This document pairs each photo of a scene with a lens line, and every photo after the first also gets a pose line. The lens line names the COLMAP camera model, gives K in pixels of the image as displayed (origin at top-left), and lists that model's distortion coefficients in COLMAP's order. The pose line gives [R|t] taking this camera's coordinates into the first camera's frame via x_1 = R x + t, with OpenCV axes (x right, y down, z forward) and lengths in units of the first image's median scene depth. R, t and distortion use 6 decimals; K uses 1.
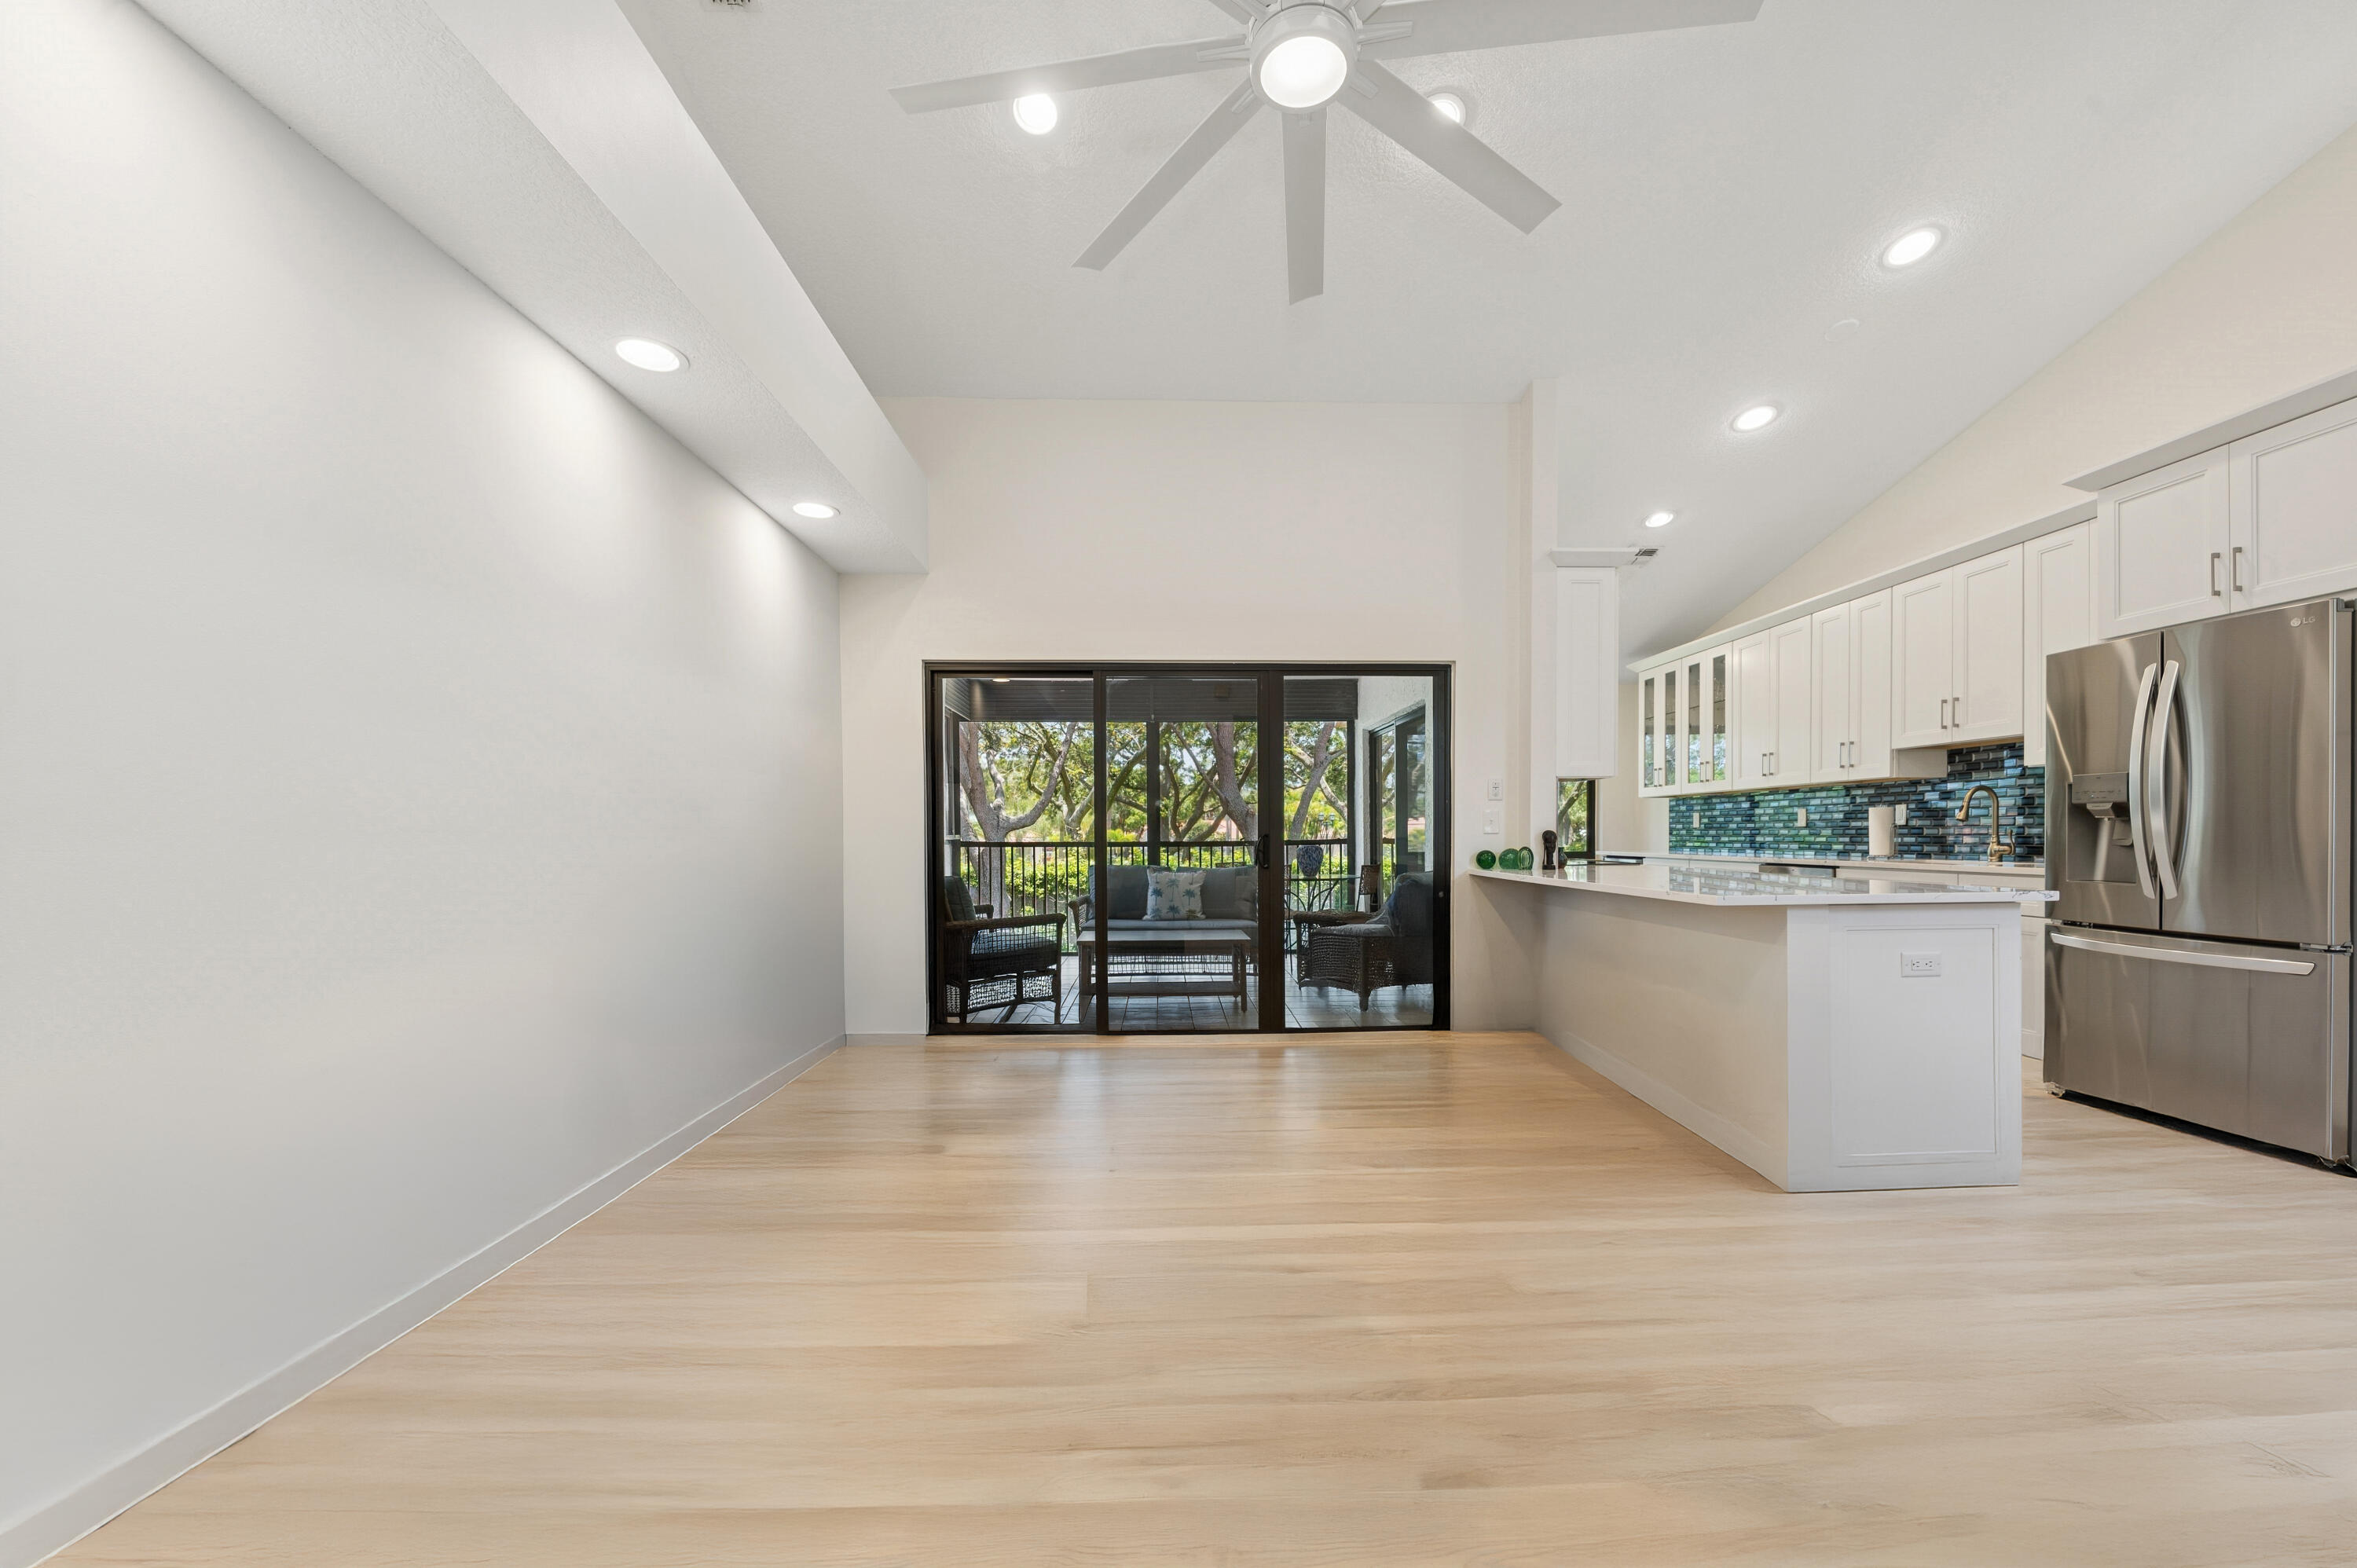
lens RADIAL K [[895.2, 0, 1176.6], [0, 895.2, 844.8], [0, 0, 1]] dist [0.001207, -0.004248]
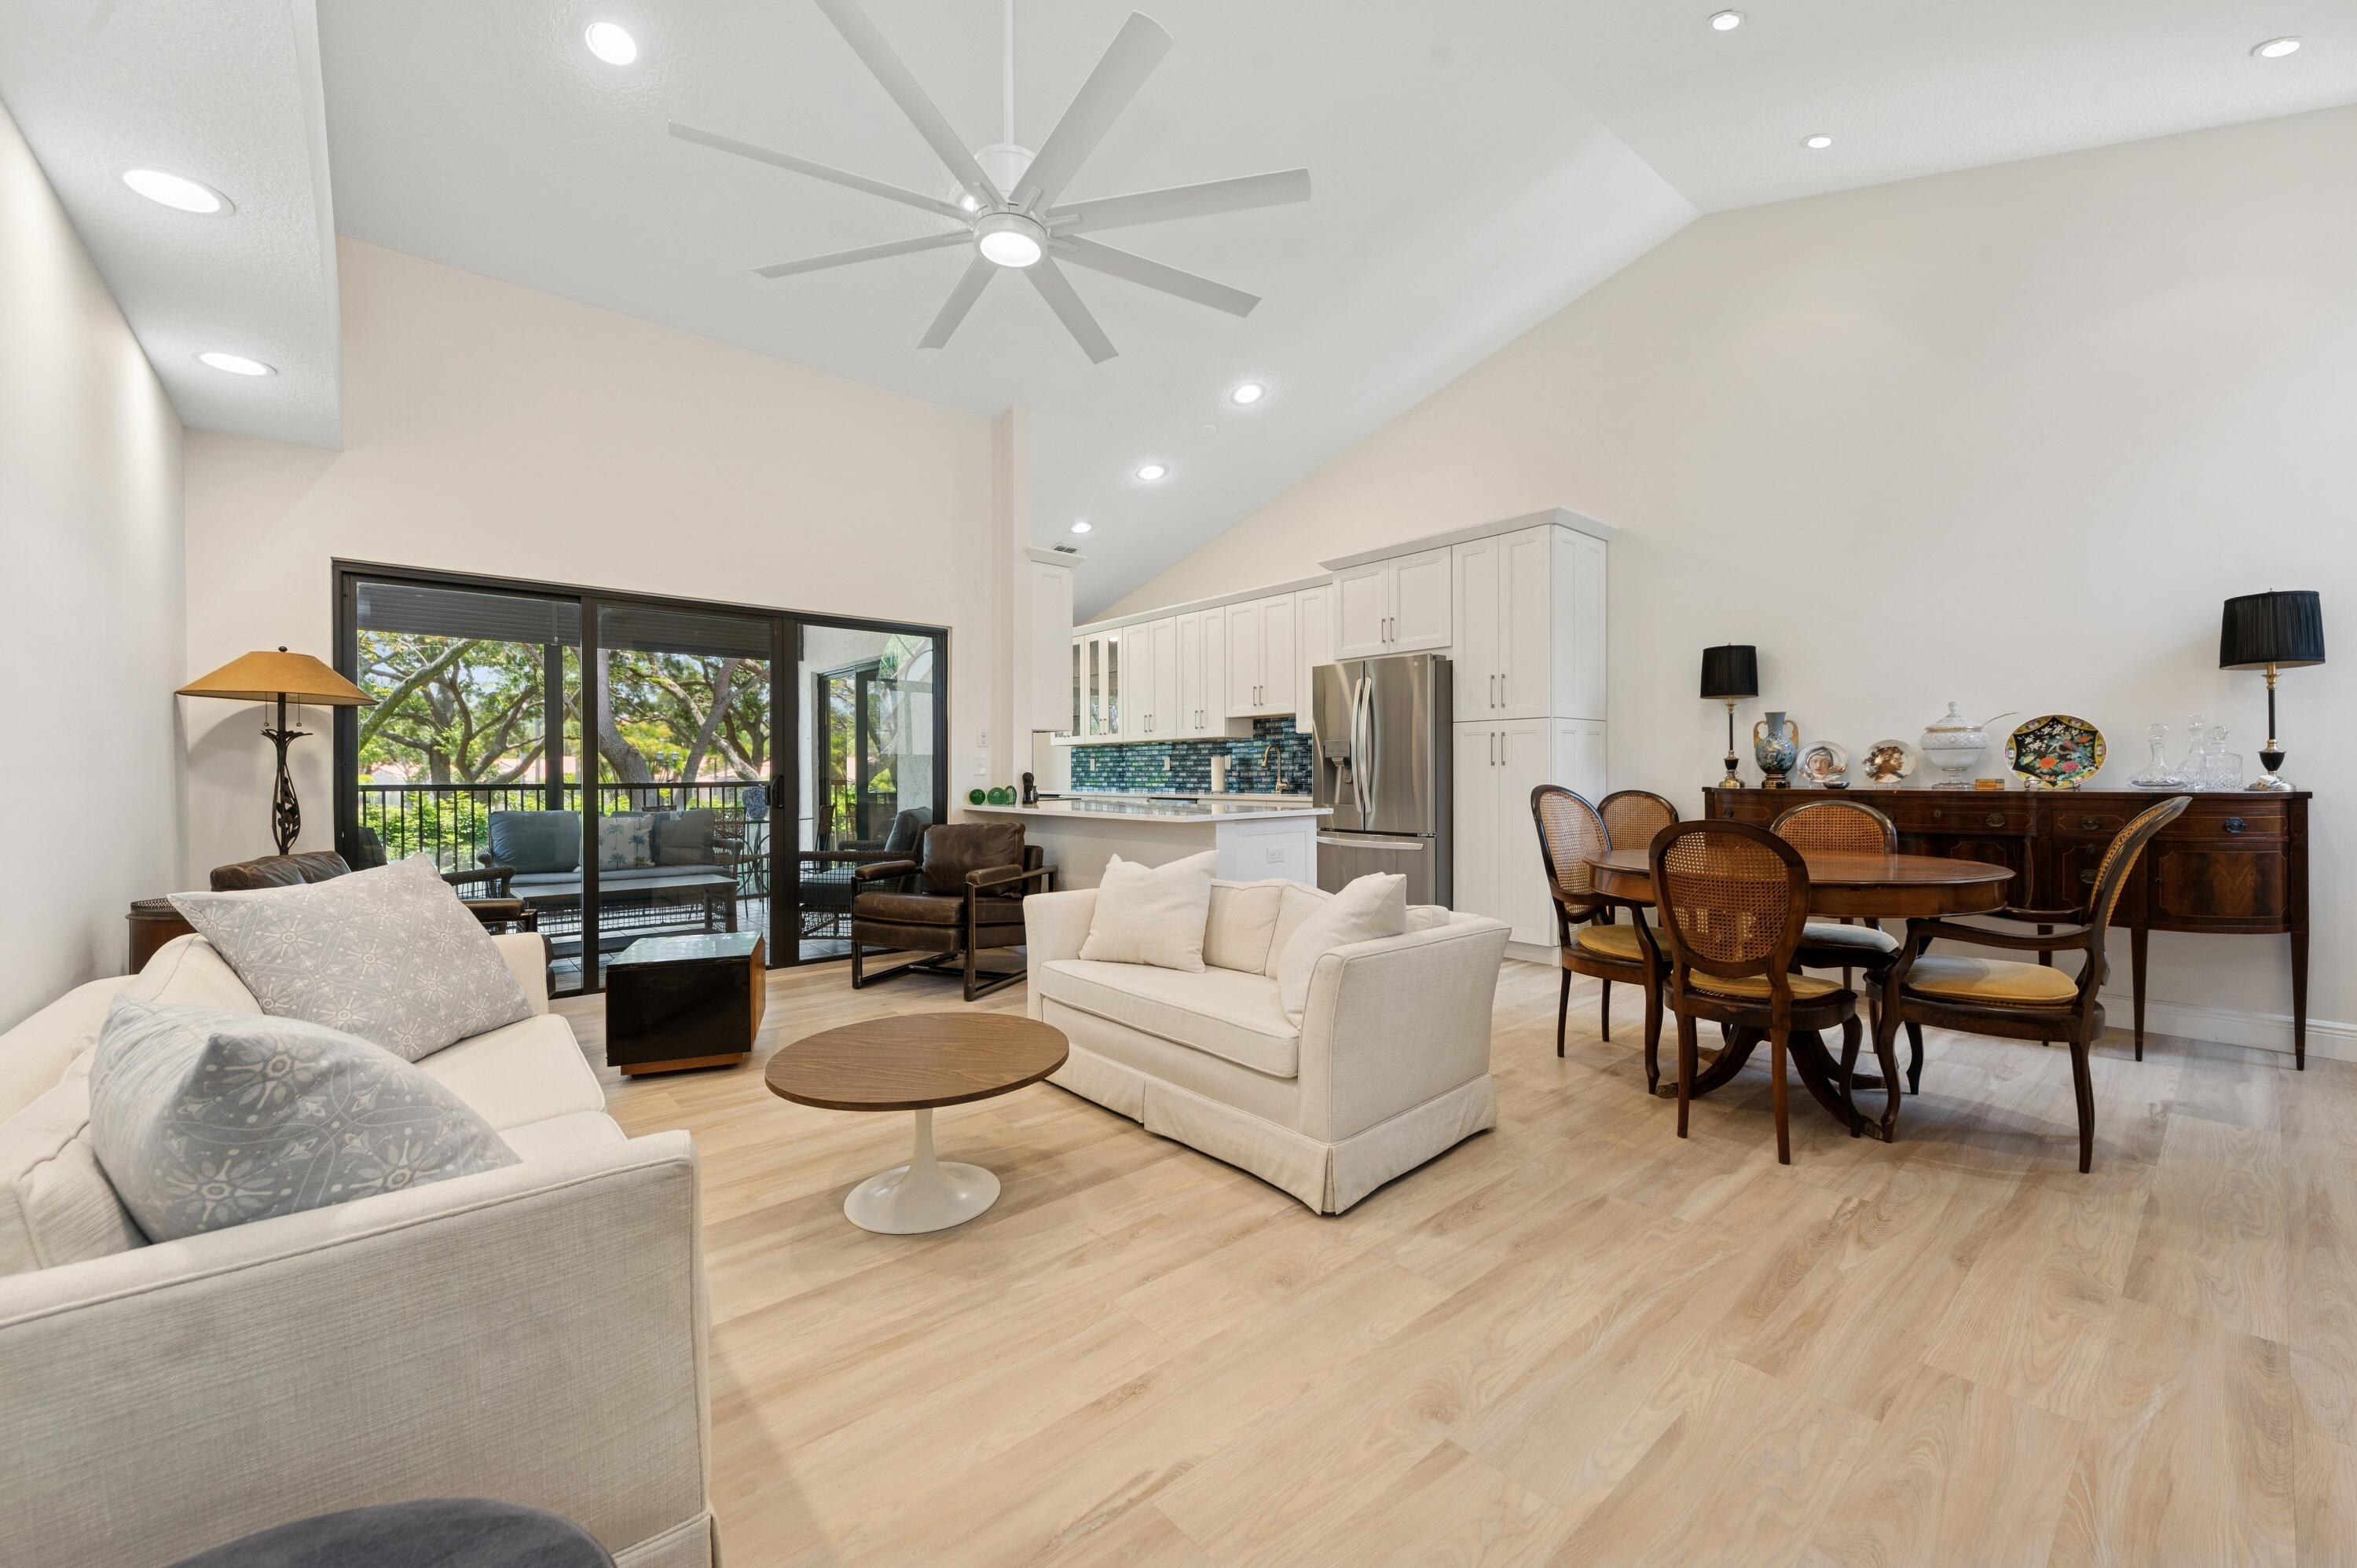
lens RADIAL K [[931.5, 0, 1178.5], [0, 931.5, 784.0], [0, 0, 1]] dist [0.000060, -0.000126]
pose [[0.772524, -0.004355, 0.634971, -0.213836], [0.006210, 0.999980, -0.000697, 0.001674], [-0.634955, 0.004481, 0.772536, -0.116086]]
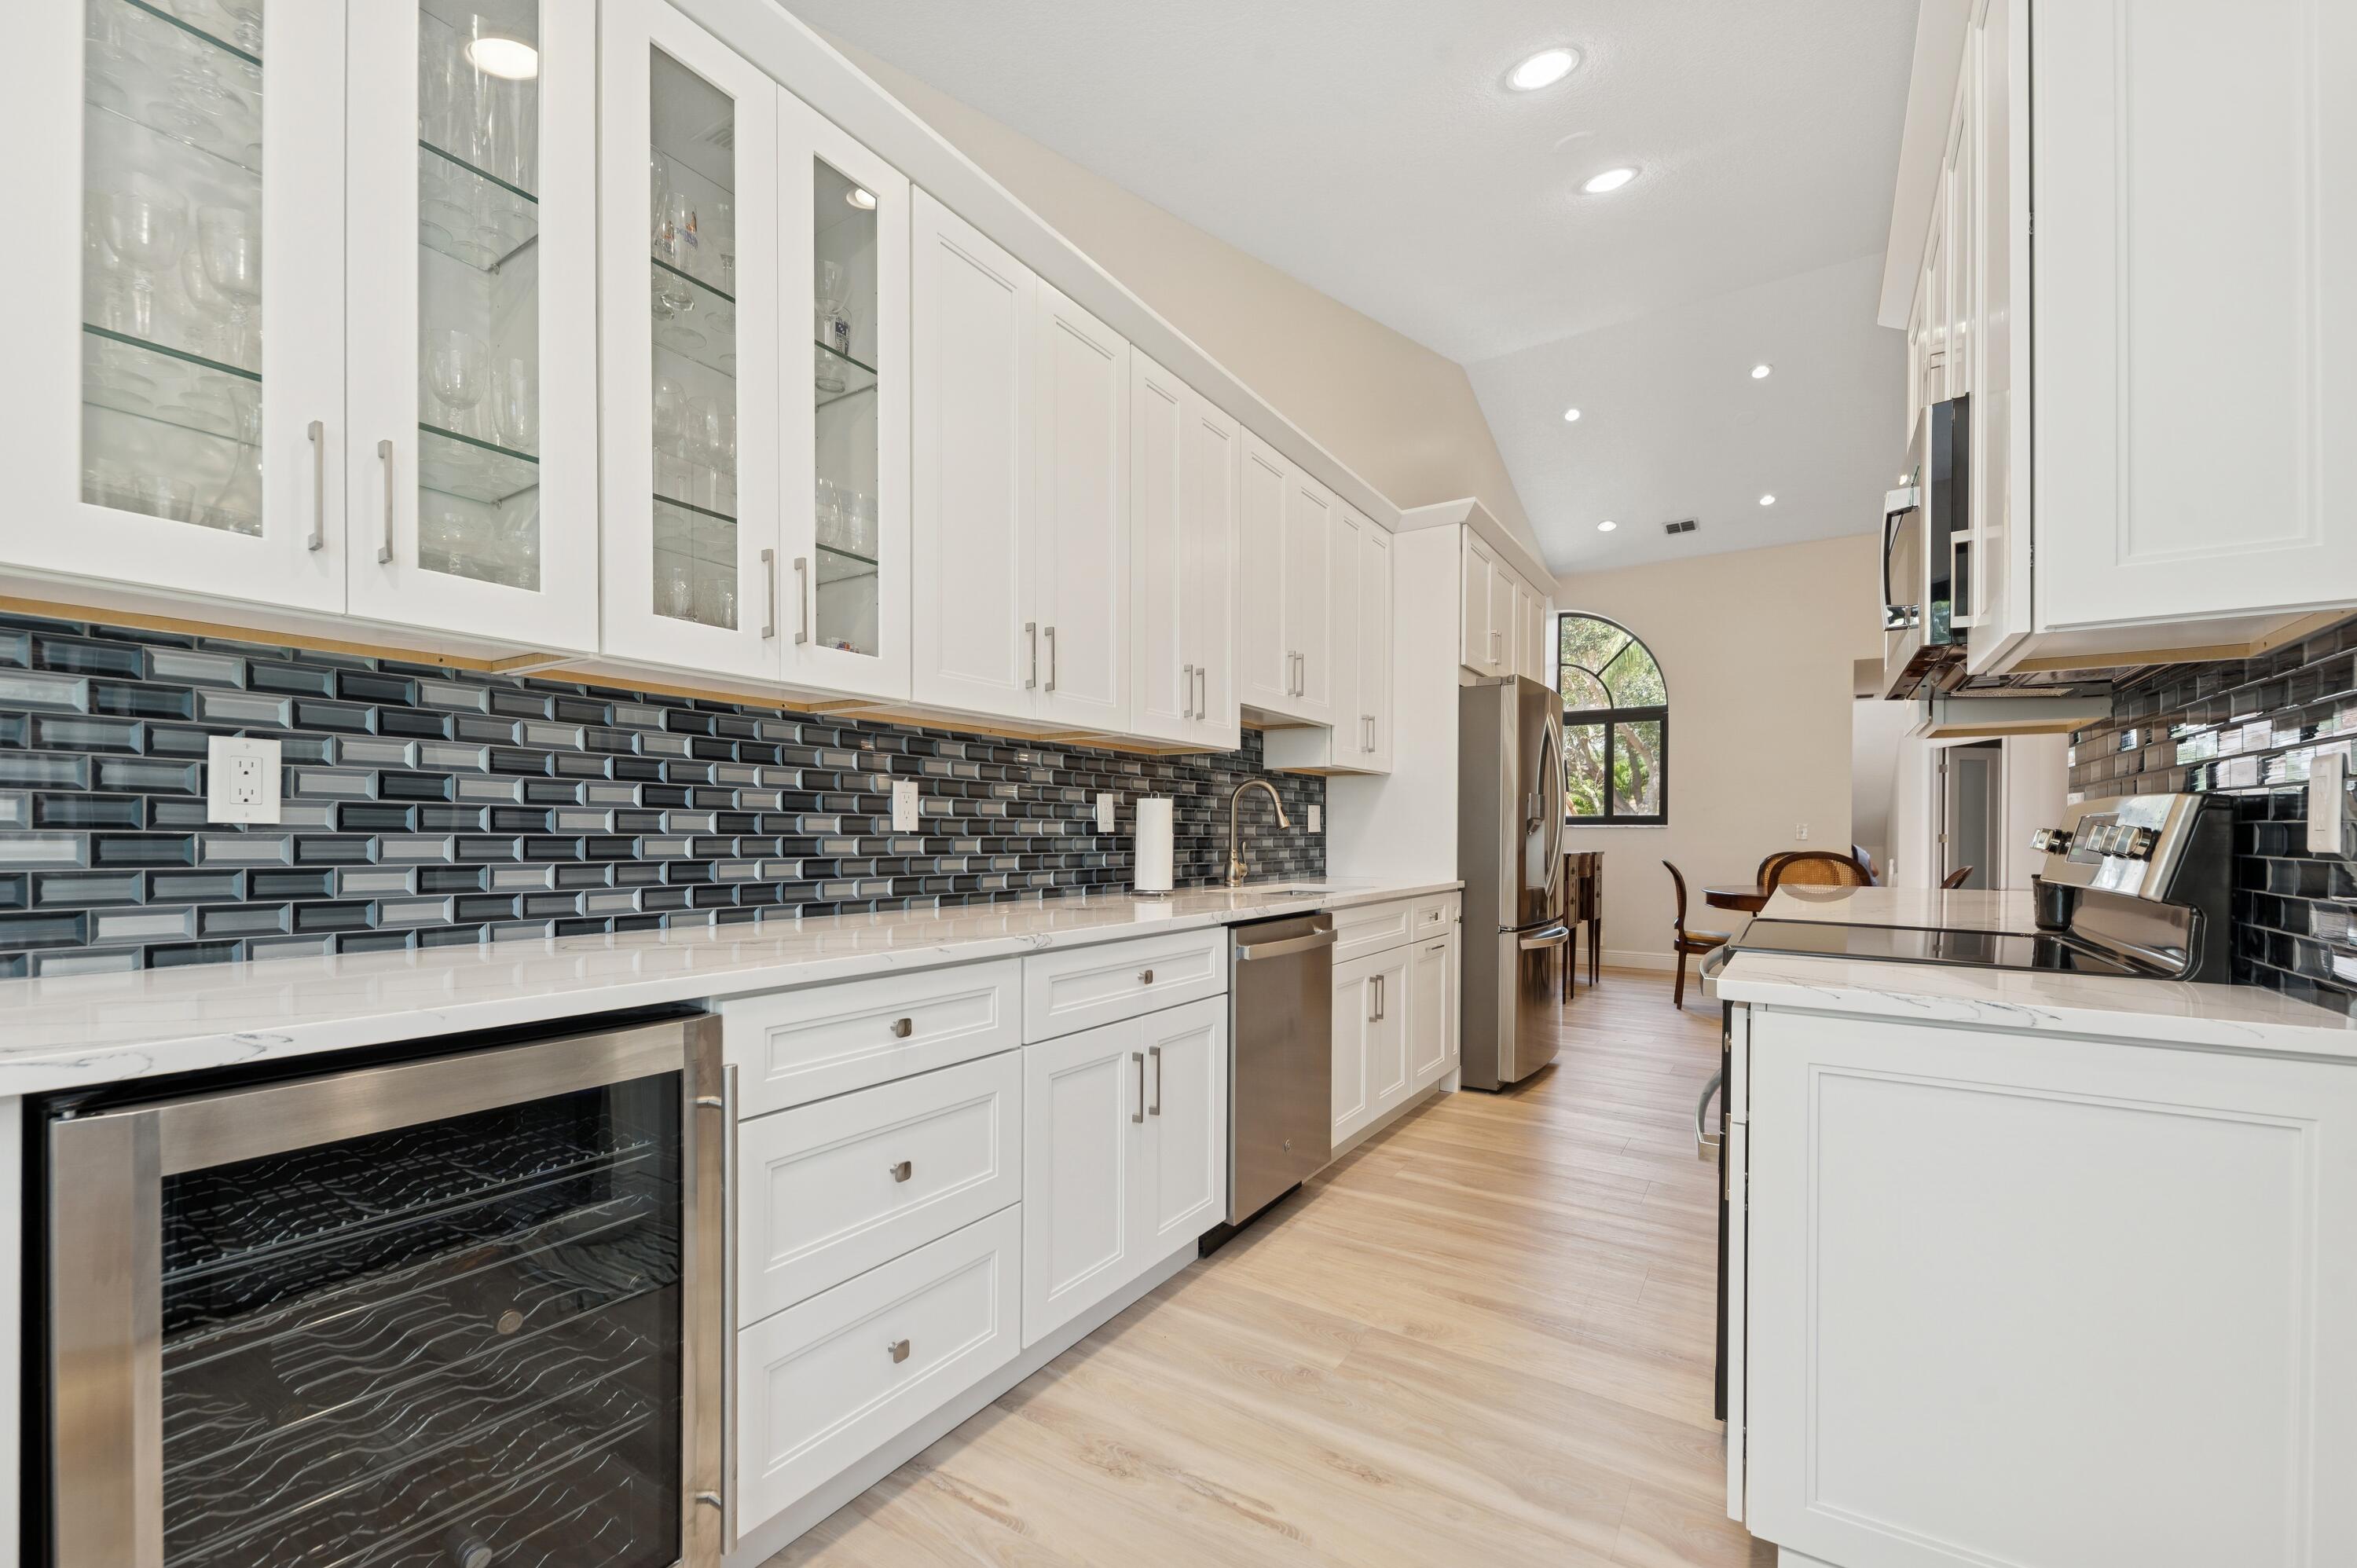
lens RADIAL K [[895.2, 0, 1176.6], [0, 895.2, 844.8], [0, 0, 1]] dist [0.001207, -0.004248]
pose [[-0.802870, -0.002303, 0.596150, 0.463415], [0.007290, 0.999880, 0.013680, -0.022184], [-0.596110, 0.015329, -0.802756, 1.421672]]
